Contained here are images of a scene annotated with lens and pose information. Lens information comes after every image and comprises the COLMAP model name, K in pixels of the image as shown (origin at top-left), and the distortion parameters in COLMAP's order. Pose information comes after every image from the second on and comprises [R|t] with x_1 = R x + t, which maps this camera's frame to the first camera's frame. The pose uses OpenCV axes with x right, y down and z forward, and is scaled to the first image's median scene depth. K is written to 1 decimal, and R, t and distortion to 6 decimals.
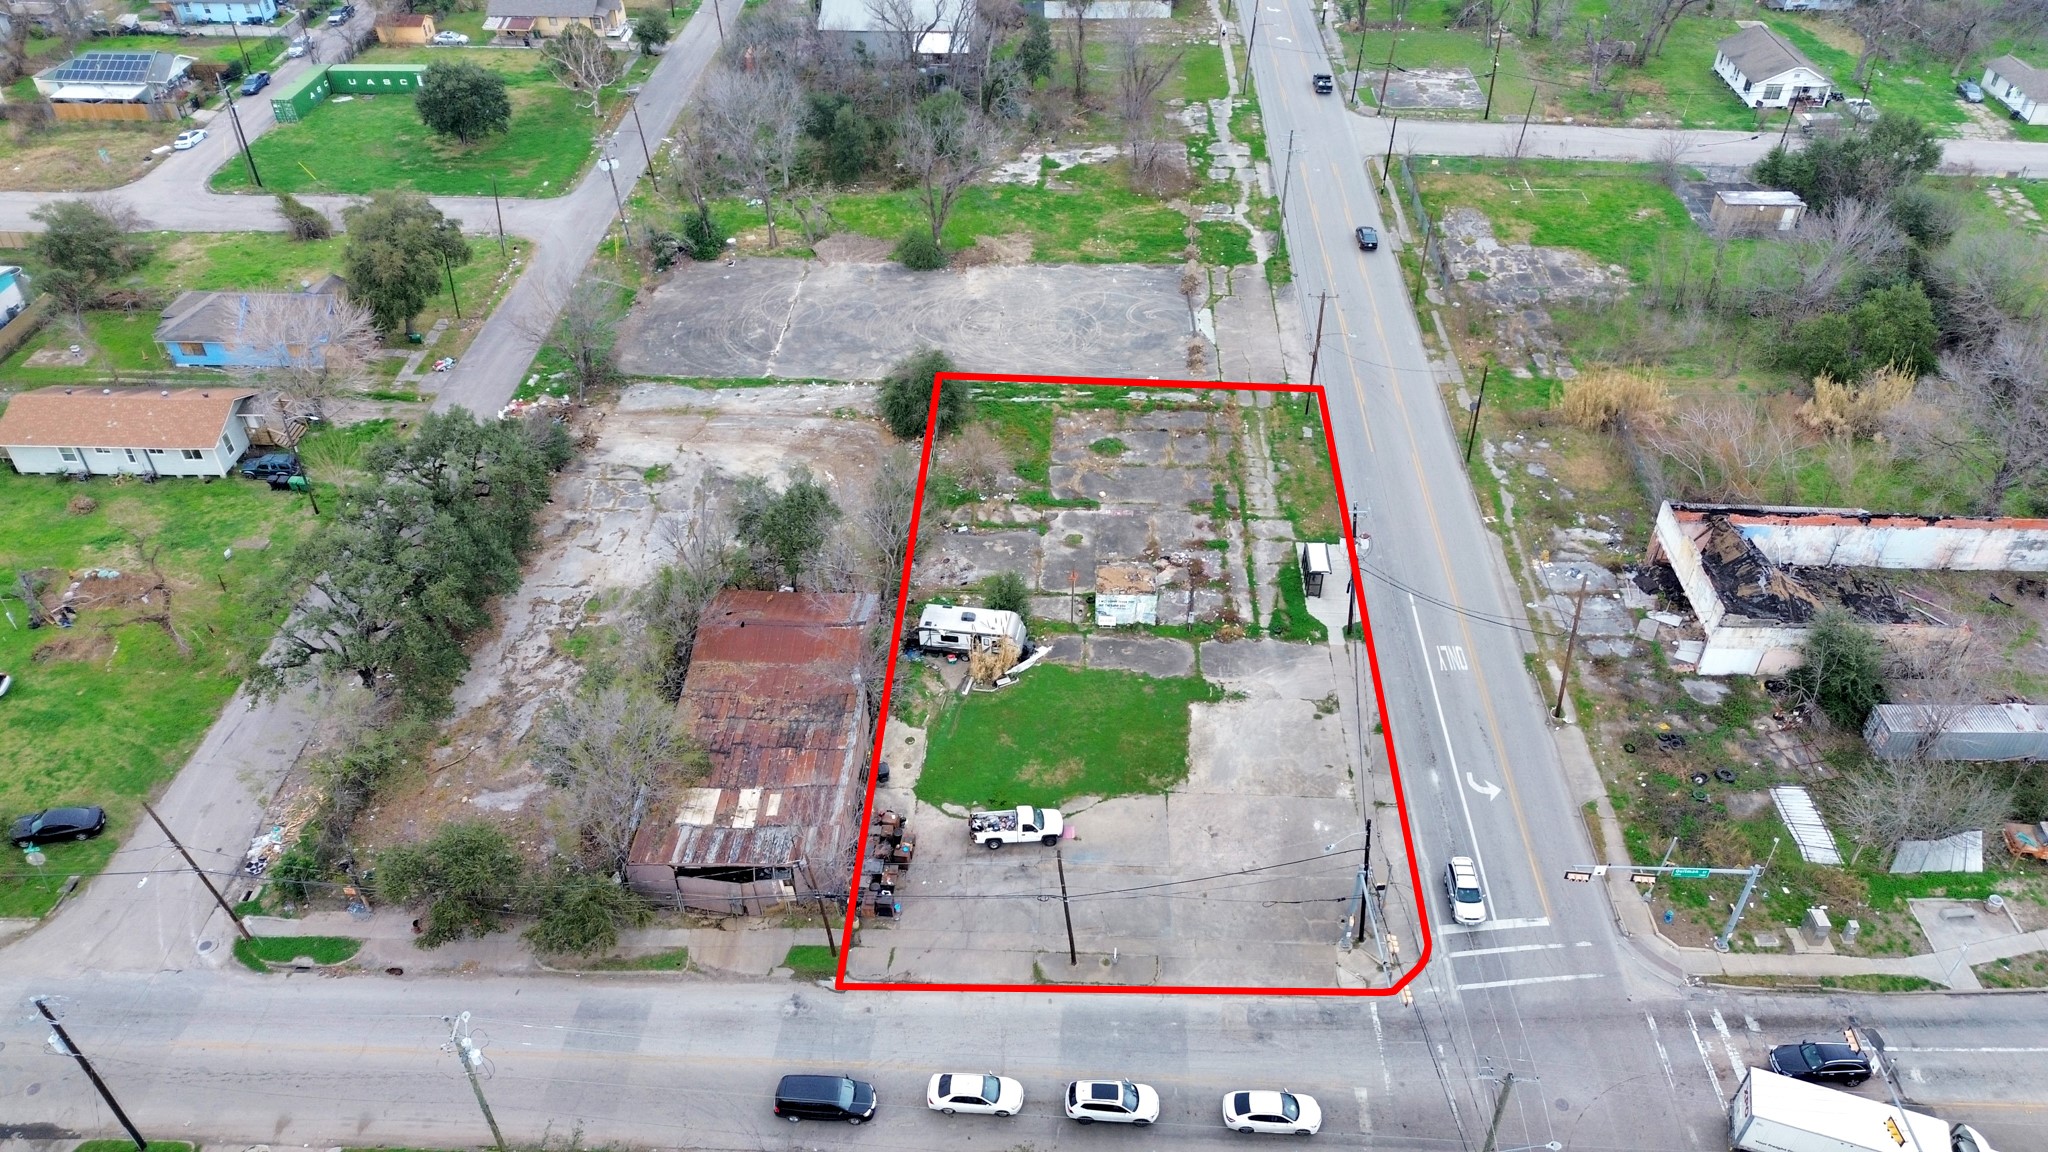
lens RADIAL K [[1451.0, 0, 1026.2], [0, 1451.0, 573.7], [0, 0, 1]] dist [0.083298, -0.092043]
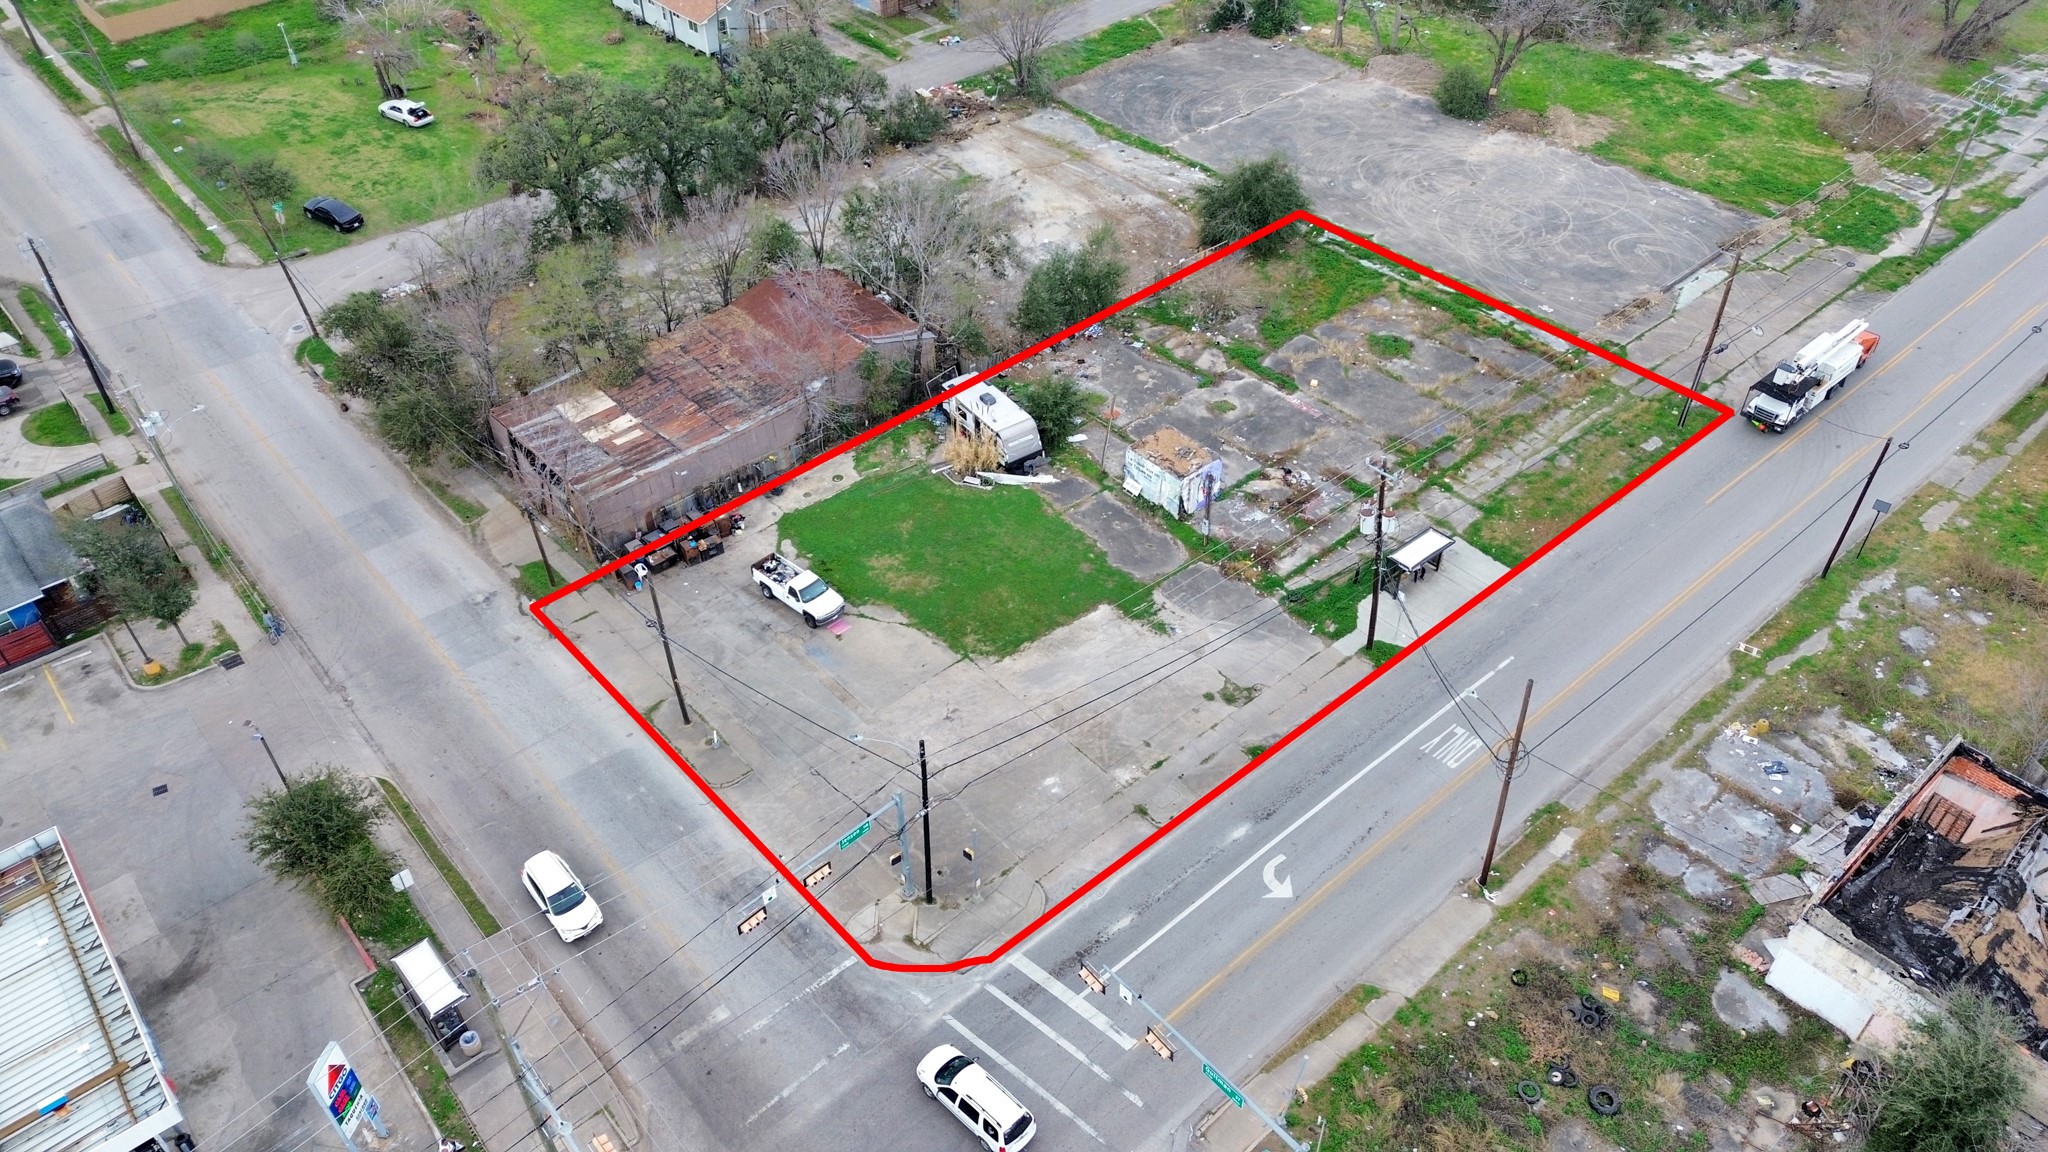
lens RADIAL K [[1446.0, 0, 1026.2], [0, 1446.0, 581.4], [0, 0, 1]] dist [0.068035, -0.062025]
pose [[0.691822, 0.479209, -0.540130, 0.427602], [-0.445698, 0.871929, 0.202715, -0.051850], [0.568098, 0.100492, 0.816803, 0.283207]]
